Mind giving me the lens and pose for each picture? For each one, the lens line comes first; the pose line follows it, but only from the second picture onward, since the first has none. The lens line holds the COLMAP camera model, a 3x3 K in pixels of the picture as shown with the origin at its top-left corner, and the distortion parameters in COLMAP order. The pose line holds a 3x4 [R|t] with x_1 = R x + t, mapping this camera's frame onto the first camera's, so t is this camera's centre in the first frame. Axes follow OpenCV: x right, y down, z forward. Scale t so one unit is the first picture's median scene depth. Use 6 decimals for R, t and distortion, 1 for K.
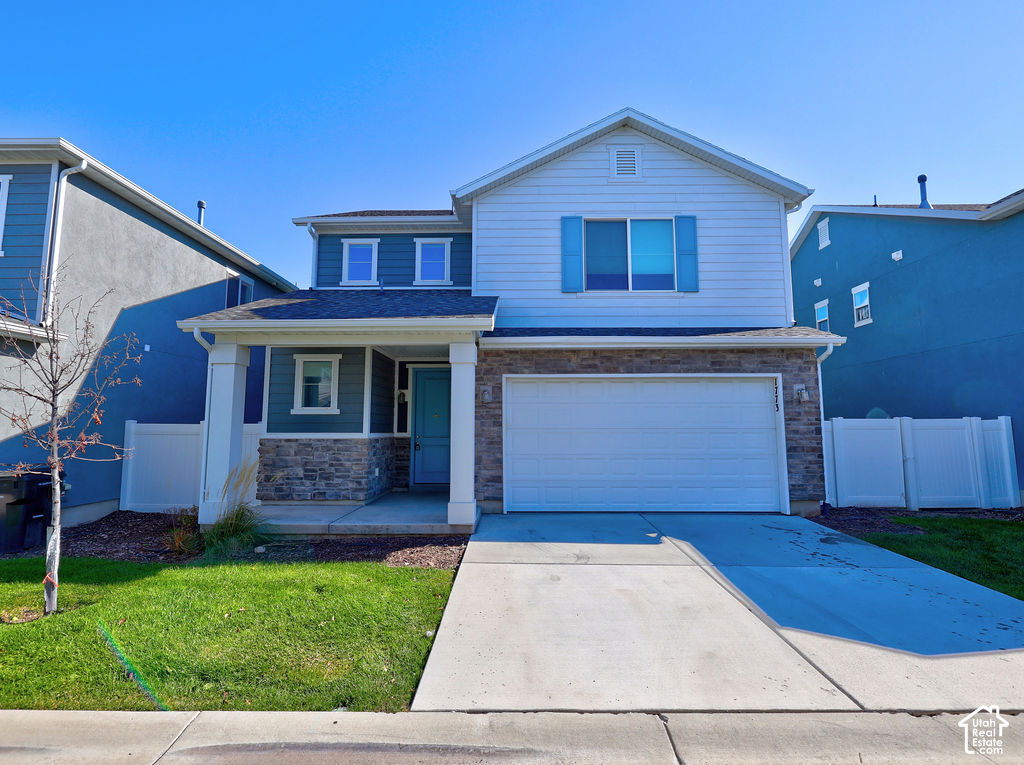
lens RADIAL K [[480.6, 0, 512.1], [0, 480.6, 381.1], [0, 0, 1]] dist [0.002313, -0.000672]
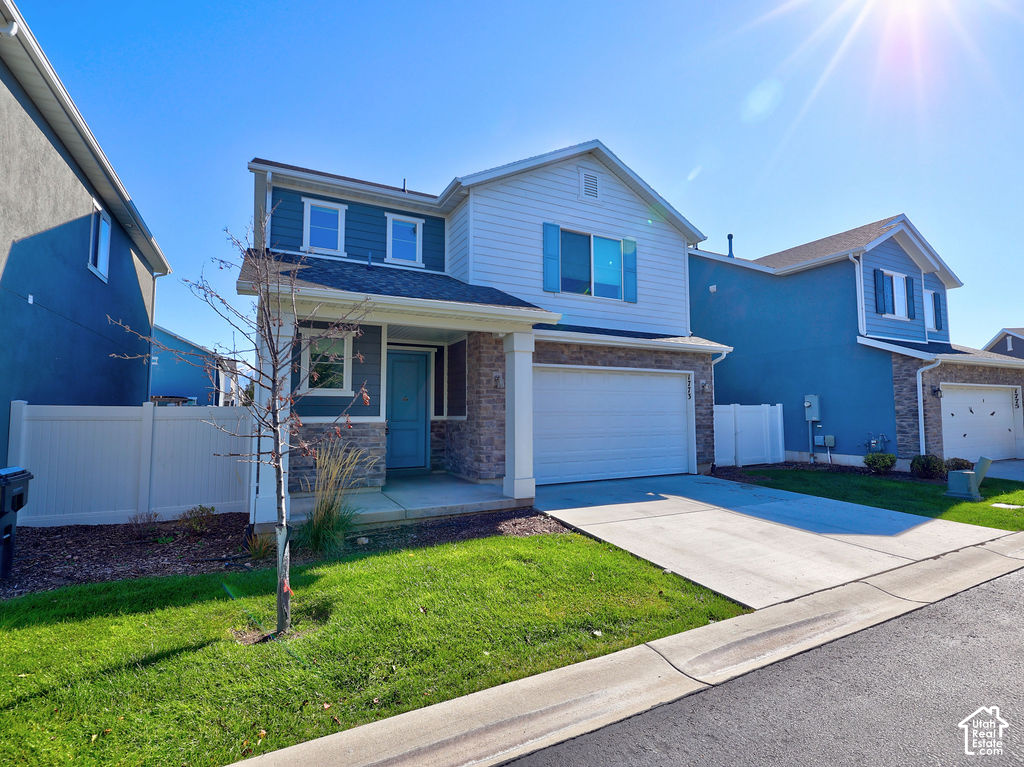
lens RADIAL K [[480.6, 0, 511.3], [0, 480.6, 380.4], [0, 0, 1]] dist [0.002313, -0.000672]
pose [[0.884537, 0.029775, 0.465520, -0.478883], [-0.043842, 0.998850, 0.019416, 0.005830], [-0.464406, -0.037584, 0.884825, 0.034804]]
